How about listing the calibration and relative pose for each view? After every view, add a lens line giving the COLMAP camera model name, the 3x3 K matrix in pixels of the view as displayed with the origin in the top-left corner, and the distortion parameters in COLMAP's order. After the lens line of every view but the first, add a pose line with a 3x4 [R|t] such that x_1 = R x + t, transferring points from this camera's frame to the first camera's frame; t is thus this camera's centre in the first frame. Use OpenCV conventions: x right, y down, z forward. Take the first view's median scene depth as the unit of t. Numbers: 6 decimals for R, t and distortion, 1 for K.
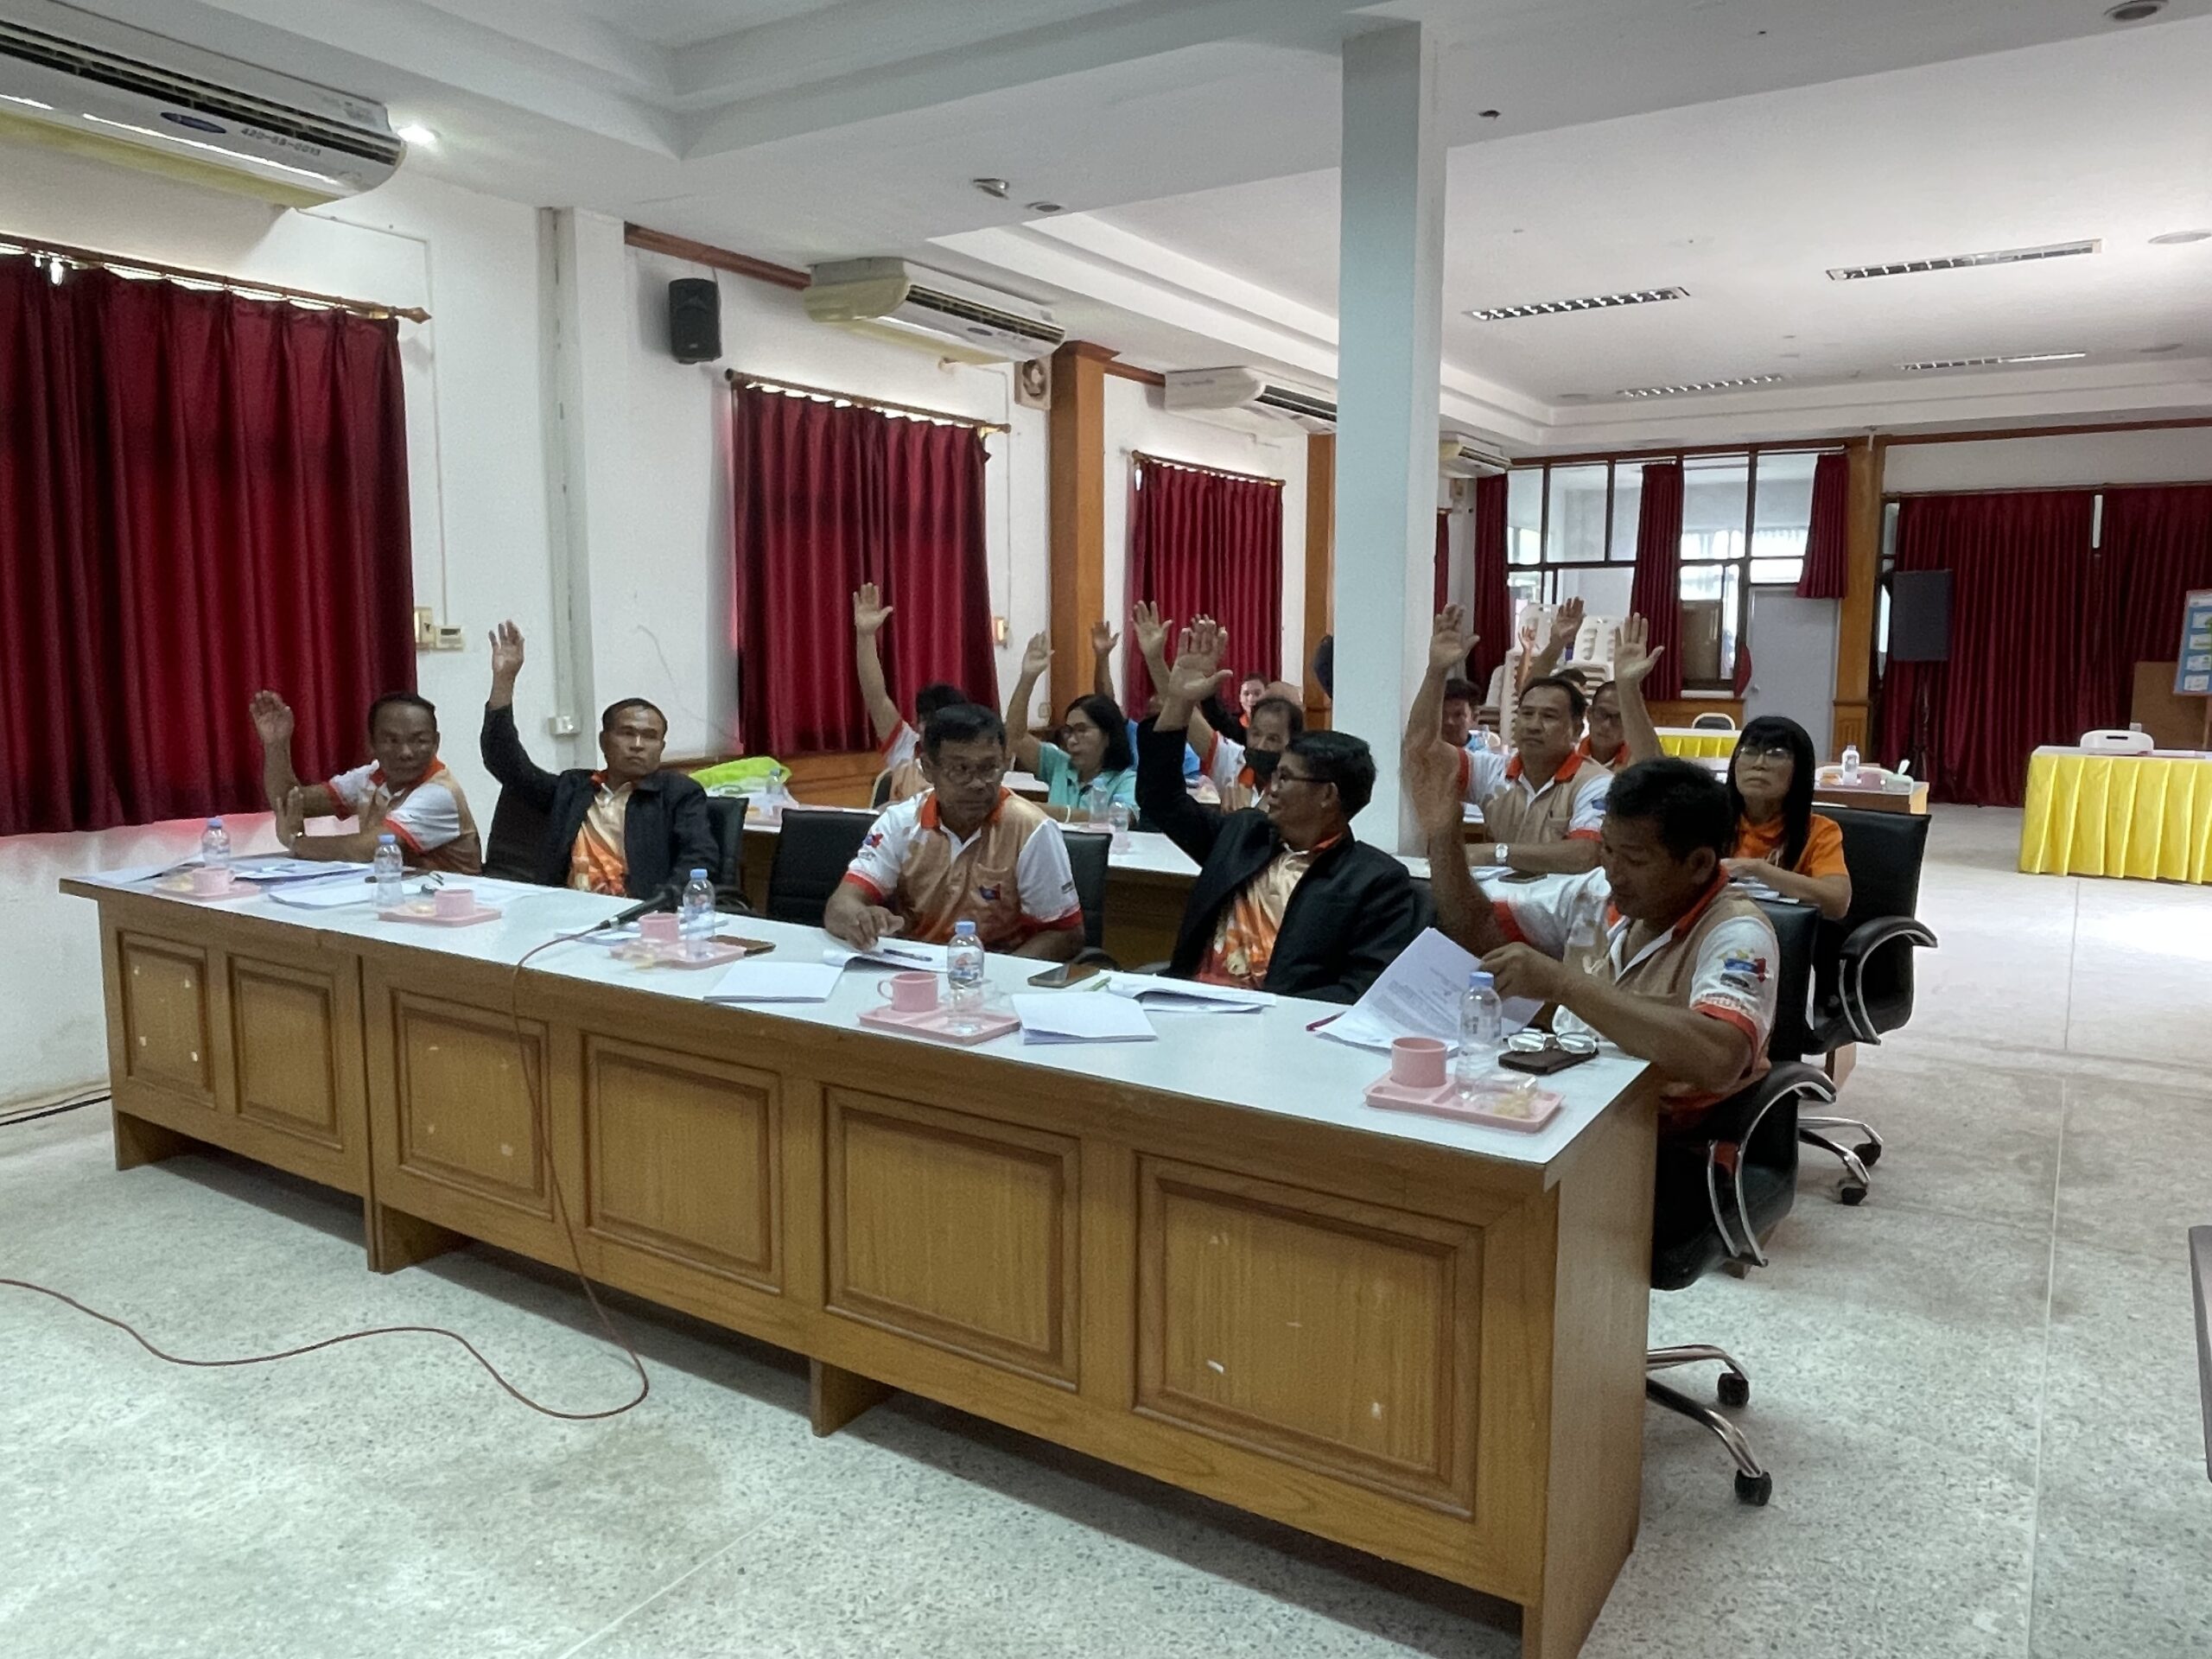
lens RADIAL K [[1519.5, 0, 1103.9], [0, 1519.5, 813.8], [0, 0, 1]] dist [-0.003481, -0.006003]
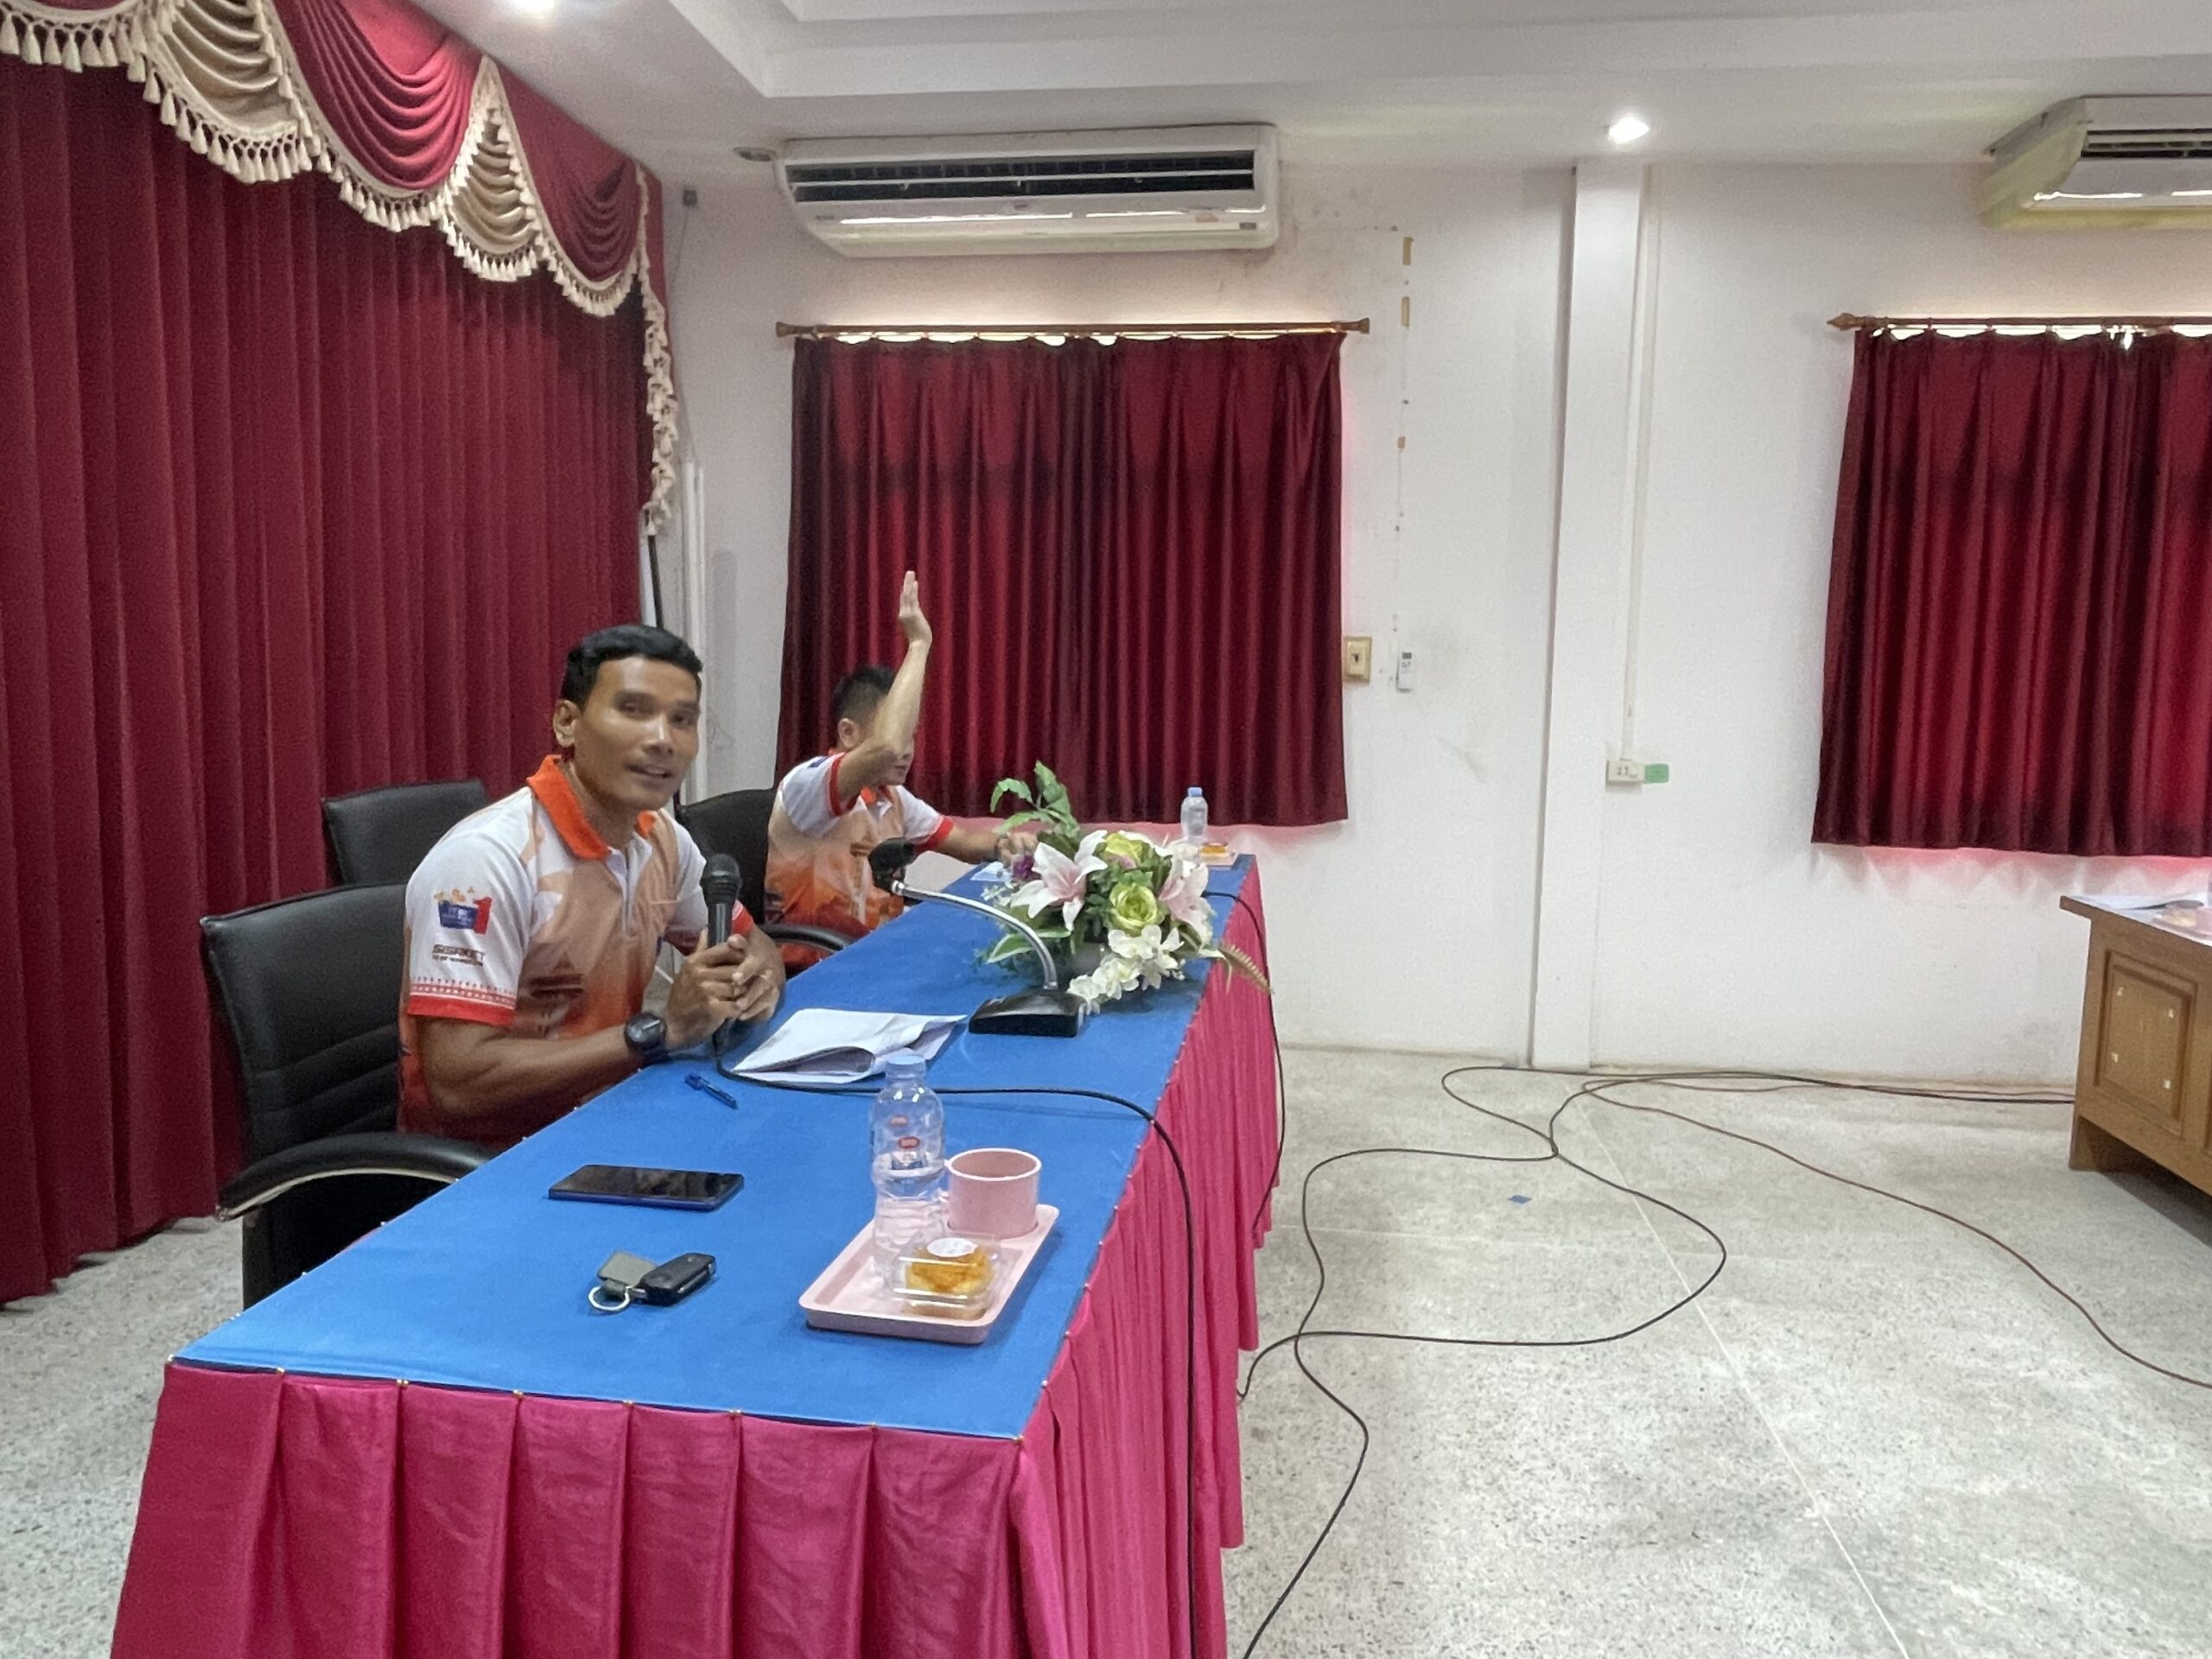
lens RADIAL K [[1519.5, 0, 1103.9], [0, 1519.5, 813.8], [0, 0, 1]] dist [-0.003481, -0.006003]
pose [[0.428023, 0.102177, -0.897974, 0.001761], [-0.119807, 0.991234, 0.055683, 0.002396], [0.895792, 0.083750, 0.436512, -0.056310]]
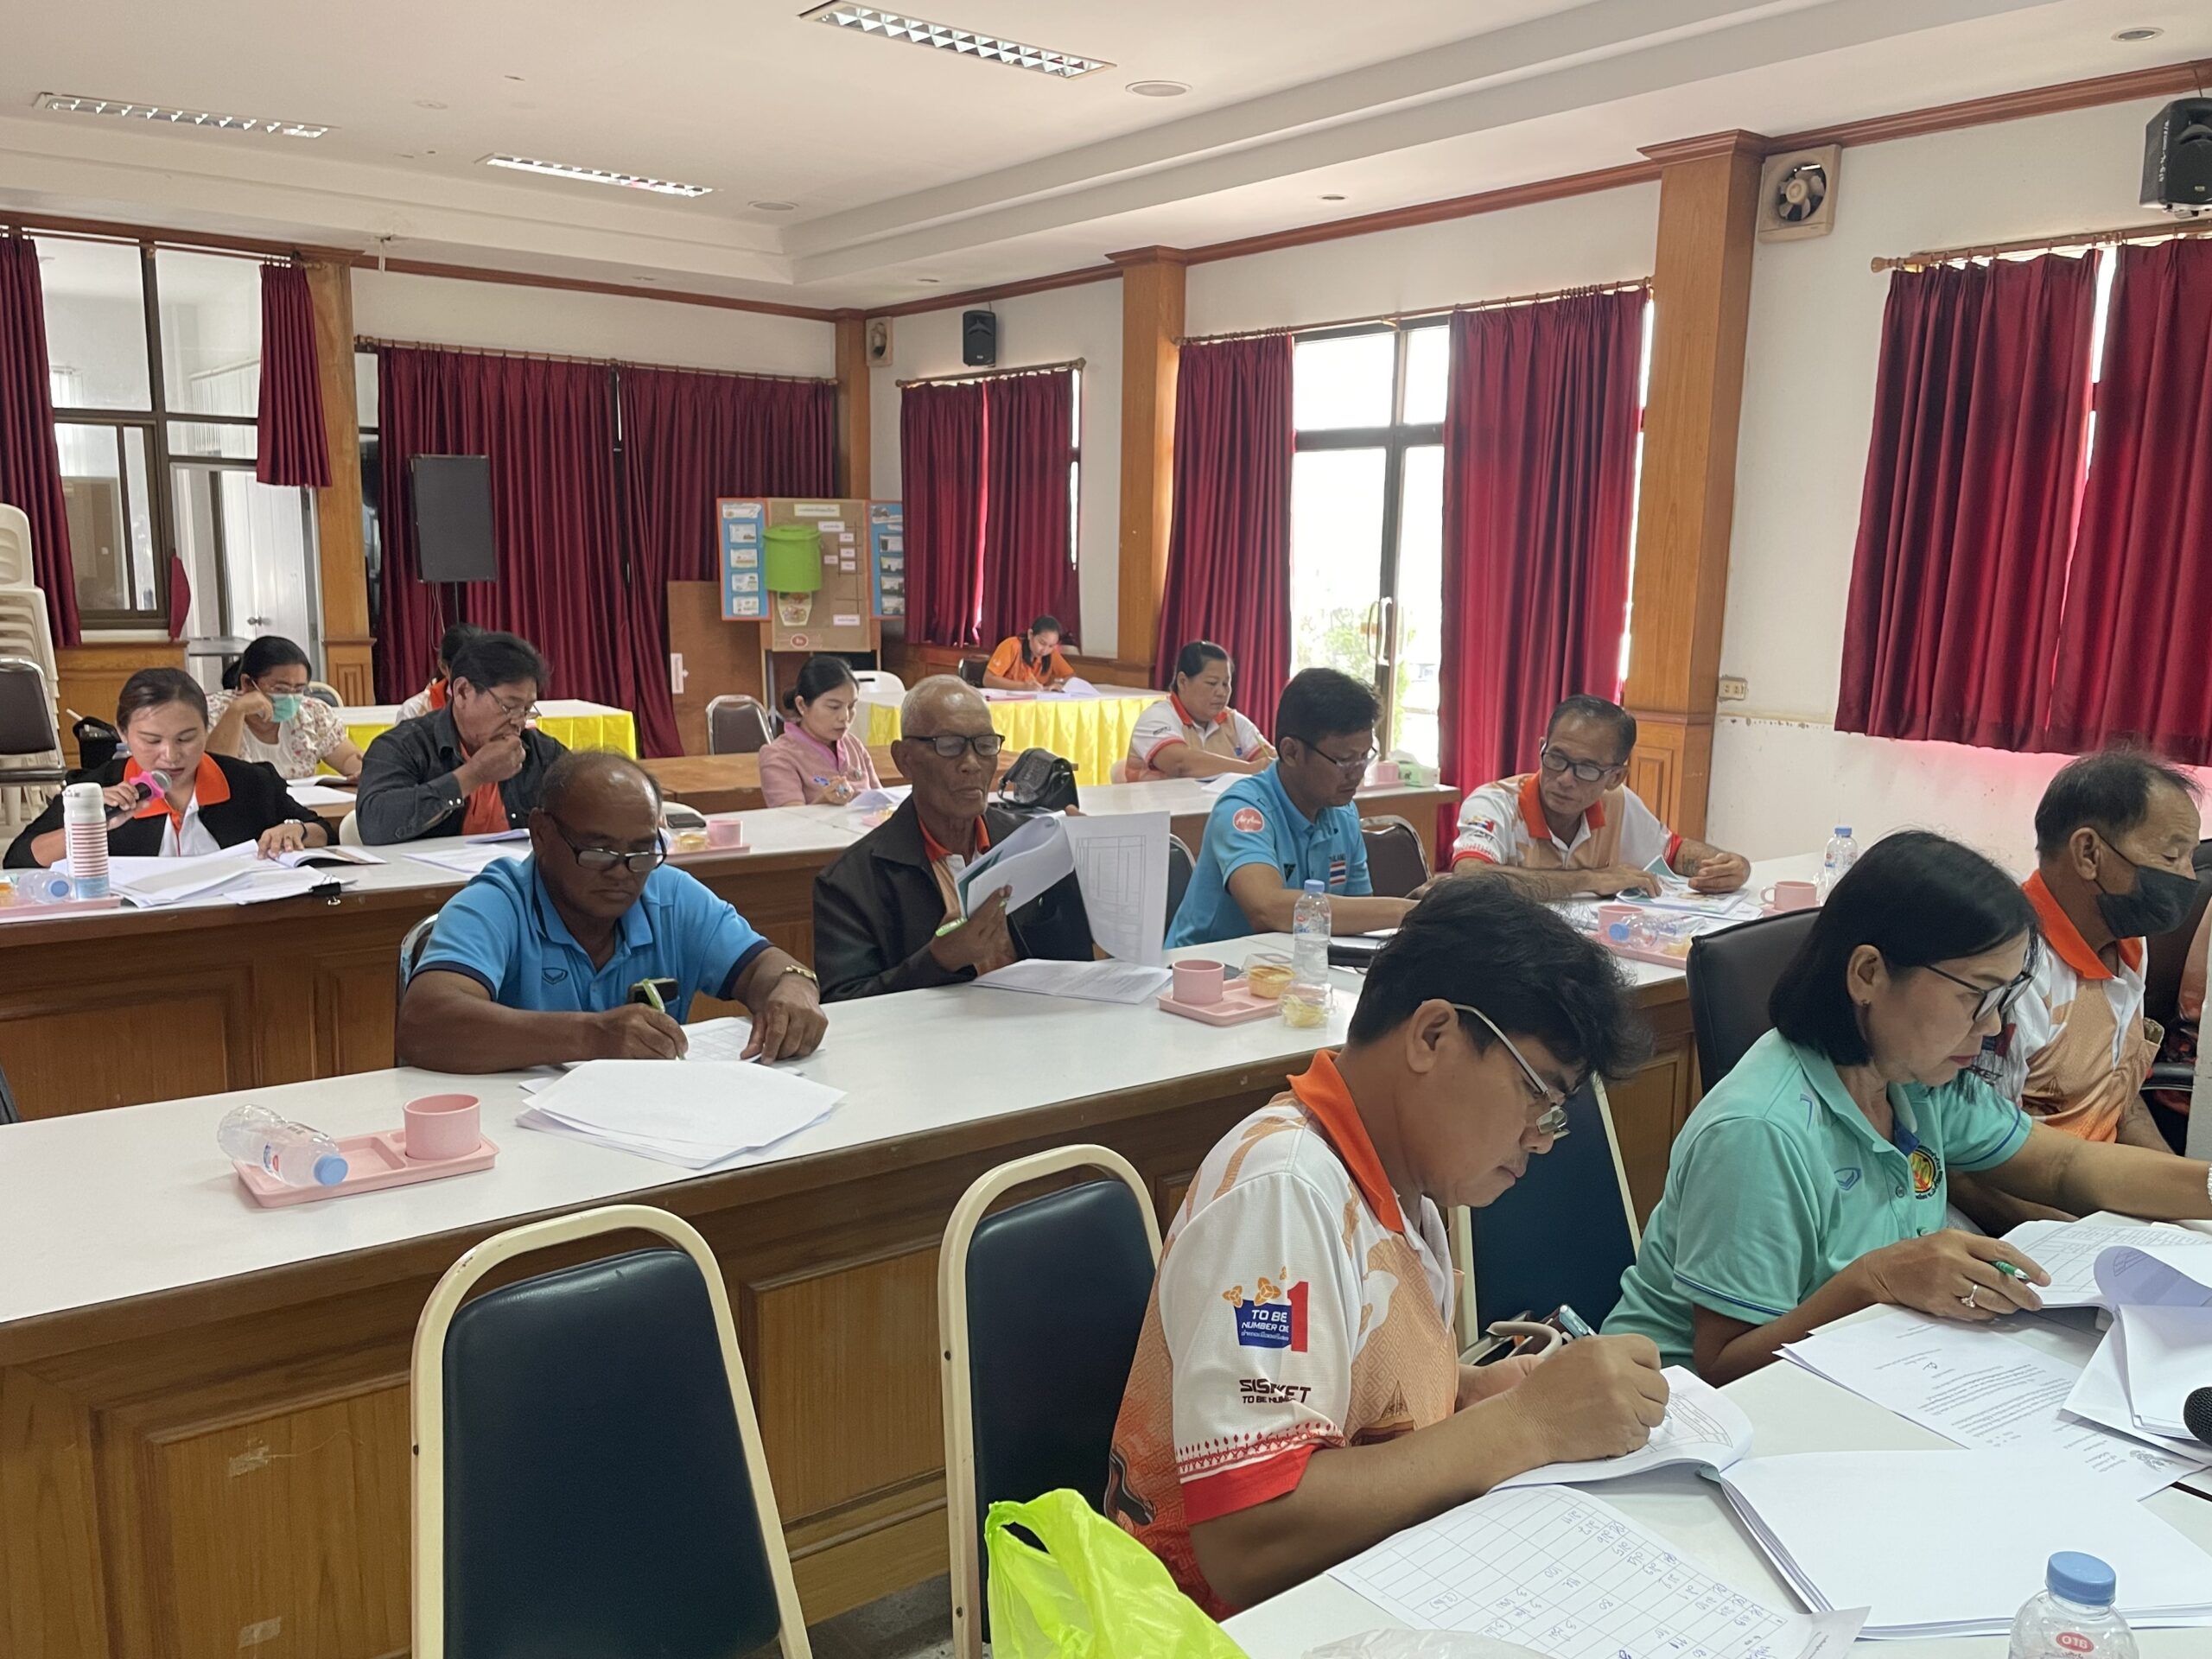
lens RADIAL K [[1774.5, 0, 1125.3], [0, 1774.5, 834.9], [0, 0, 1]] dist [0.080740, -0.099428]
pose [[0.328808, -0.144185, 0.933325, -0.323065], [0.090461, 0.988541, 0.120846, -0.102256], [-0.940054, 0.044694, 0.338083, 0.763033]]
